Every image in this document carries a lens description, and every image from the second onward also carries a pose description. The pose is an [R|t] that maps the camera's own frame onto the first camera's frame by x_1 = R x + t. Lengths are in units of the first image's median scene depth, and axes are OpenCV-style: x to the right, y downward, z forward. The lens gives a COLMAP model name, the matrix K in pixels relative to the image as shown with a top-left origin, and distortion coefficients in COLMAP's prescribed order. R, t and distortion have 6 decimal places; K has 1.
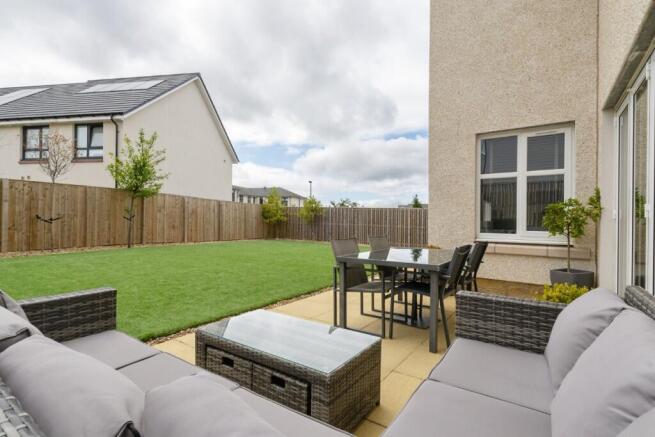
lens RADIAL K [[316.8, 0, 327.5], [0, 316.8, 218.5], [0, 0, 1]] dist [-0.000601, -0.000235]
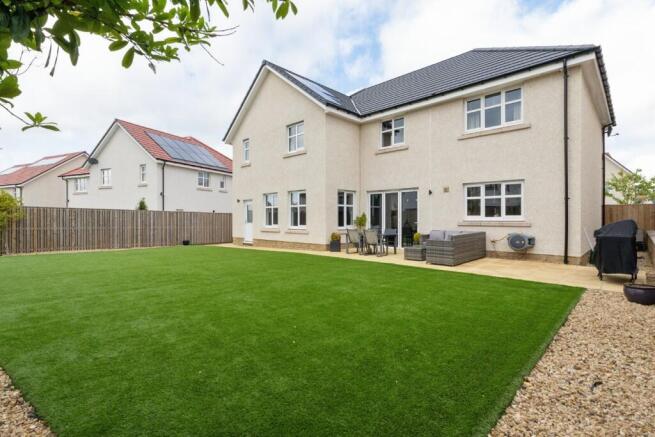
lens RADIAL K [[316.8, 0, 327.5], [0, 316.8, 218.5], [0, 0, 1]] dist [-0.000601, -0.000235]
pose [[0.172350, -0.001561, 0.985034, -1.103202], [-0.000894, 0.999998, 0.001741, -0.010612], [-0.985035, -0.001181, 0.172349, 0.296810]]
